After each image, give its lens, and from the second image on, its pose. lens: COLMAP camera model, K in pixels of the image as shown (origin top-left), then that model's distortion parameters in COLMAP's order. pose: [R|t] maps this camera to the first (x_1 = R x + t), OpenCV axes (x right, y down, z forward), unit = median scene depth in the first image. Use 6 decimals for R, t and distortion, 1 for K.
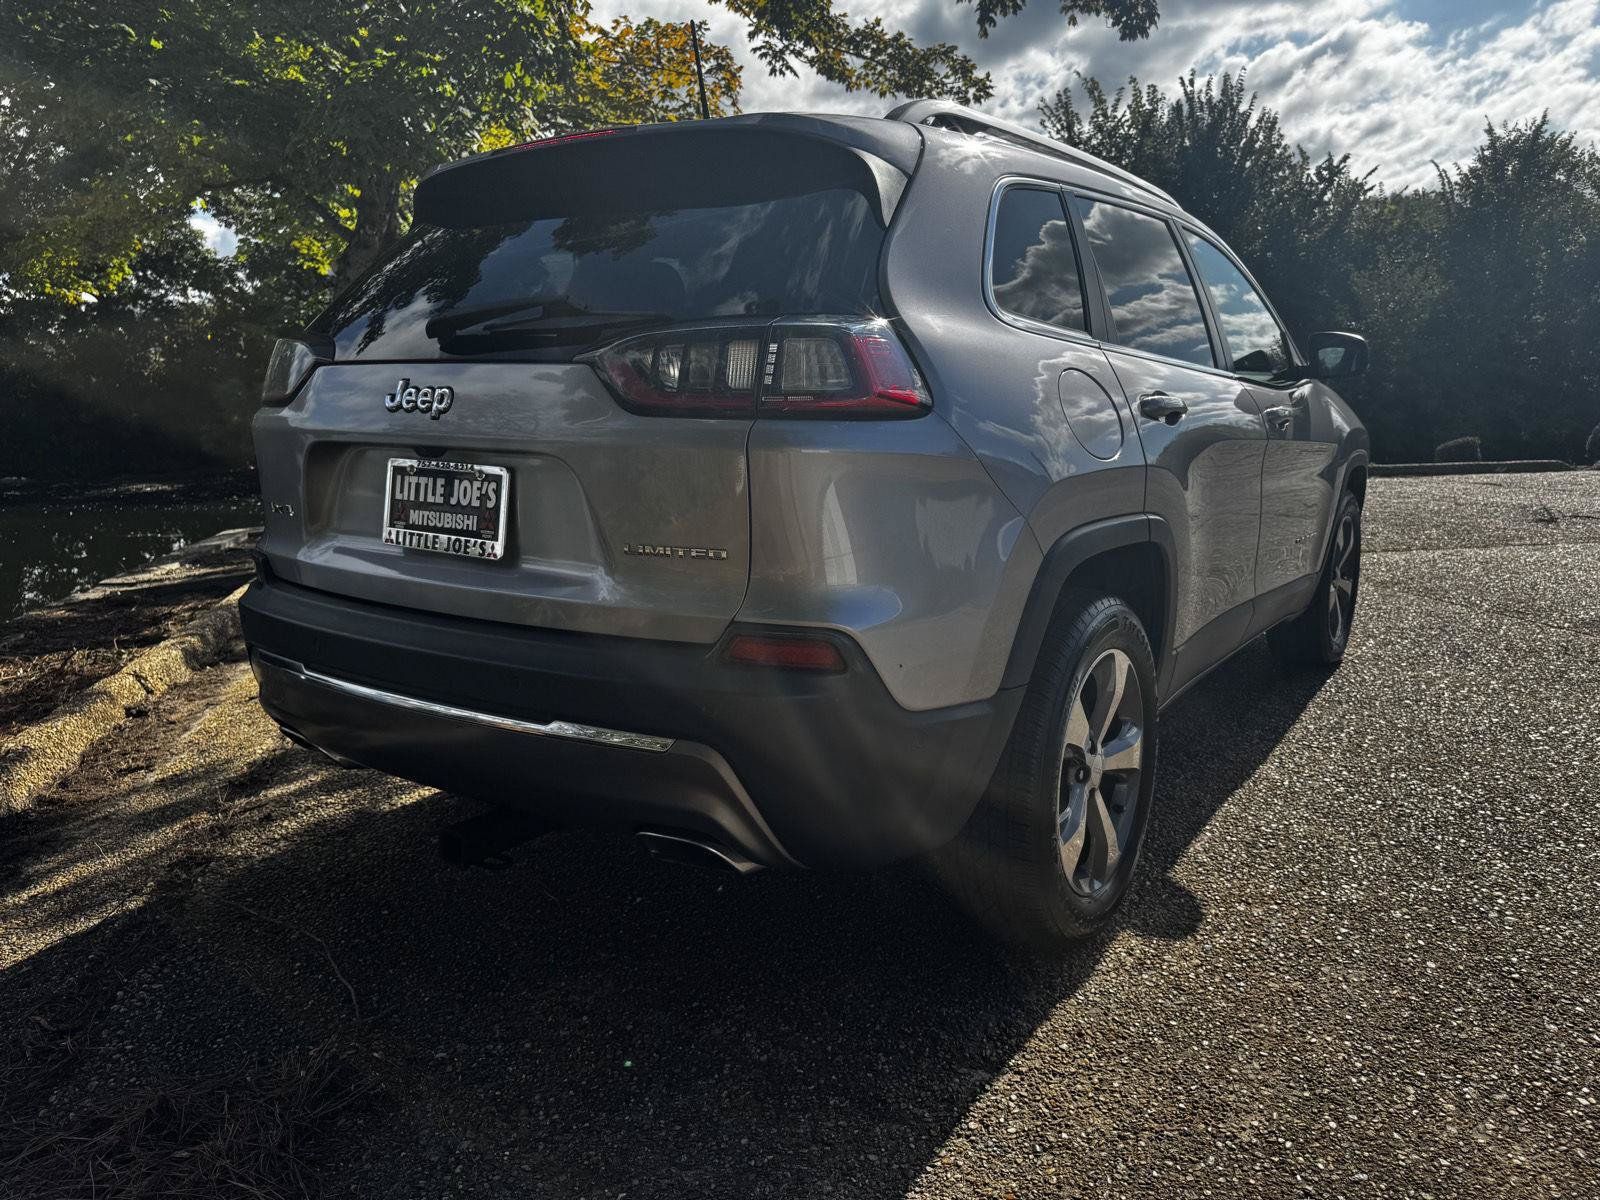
lens RADIAL K [[1161.9, 0, 800.0], [0, 1161.9, 600.0], [0, 0, 1]] dist [0.003383, -0.004701]
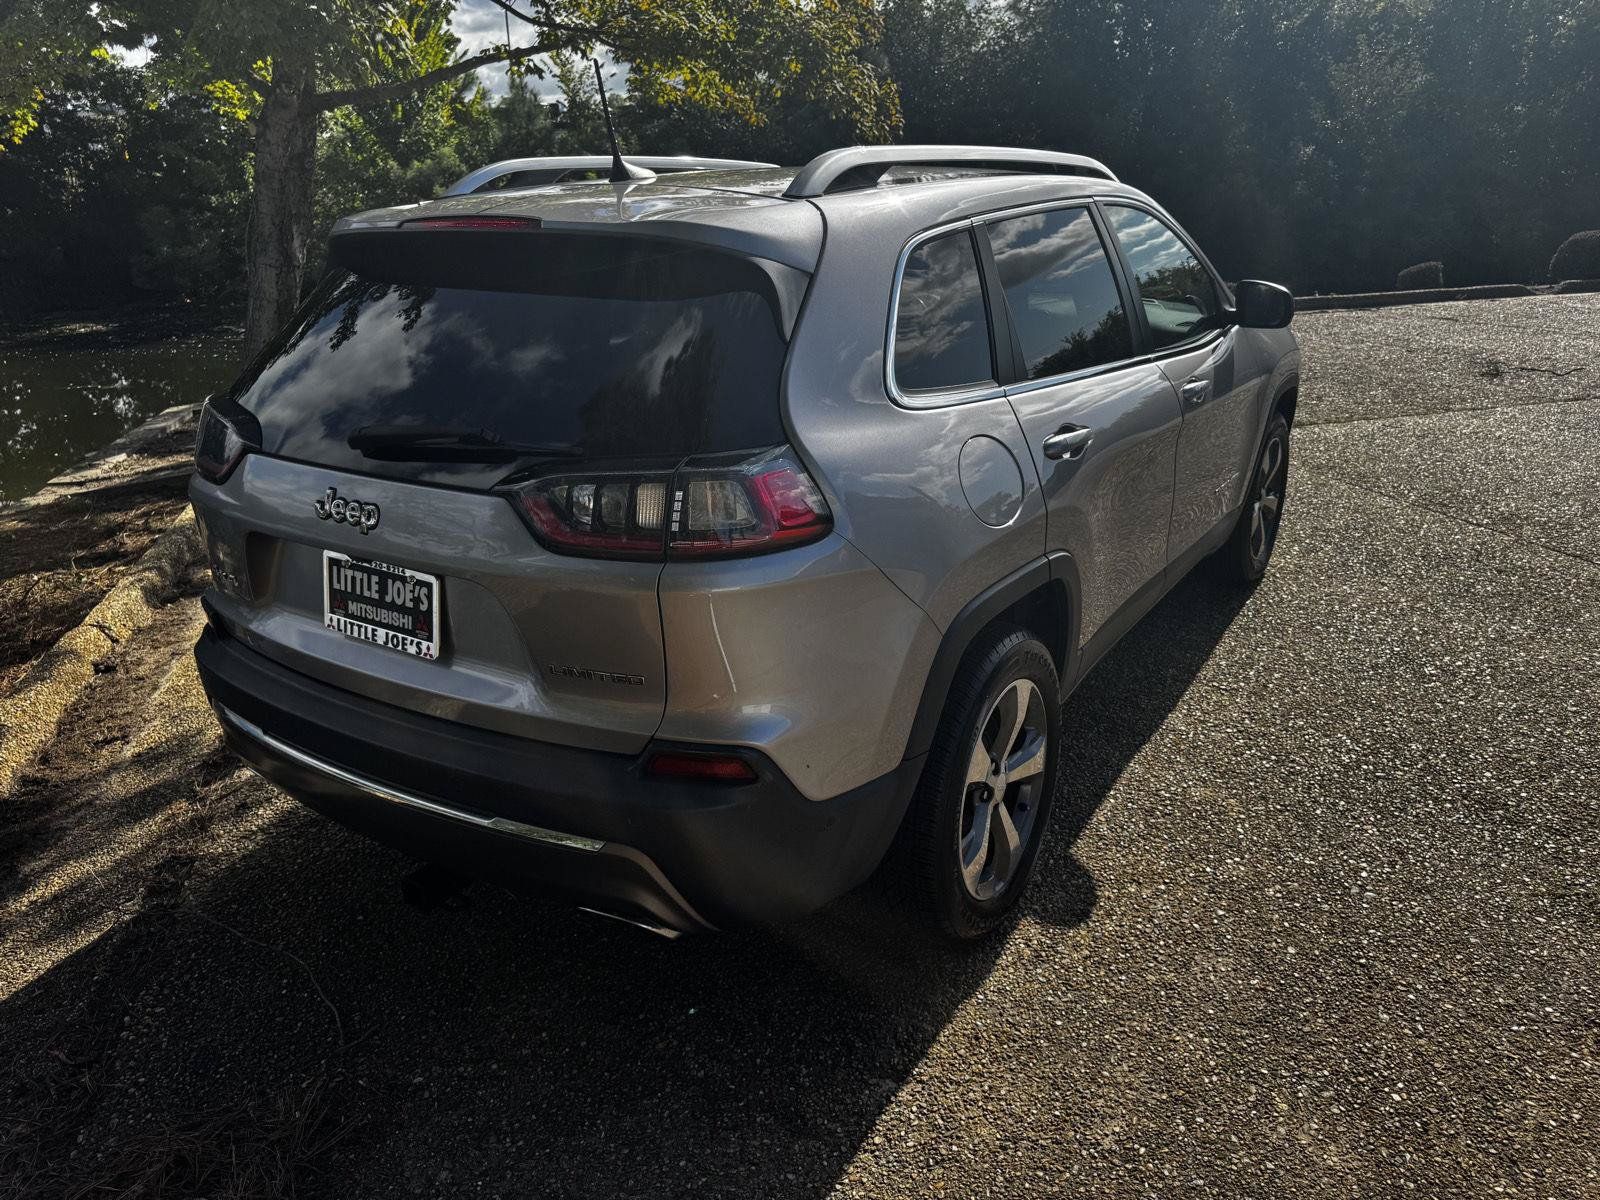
lens RADIAL K [[1163.3, 0, 794.7], [0, 1163.3, 599.3], [0, 0, 1]] dist [0.012044, -0.014242]
pose [[0.999377, -0.029709, 0.019060, 0.048236], [0.026032, 0.985028, 0.170416, -0.236236], [-0.023838, -0.169814, 0.985188, -0.052726]]
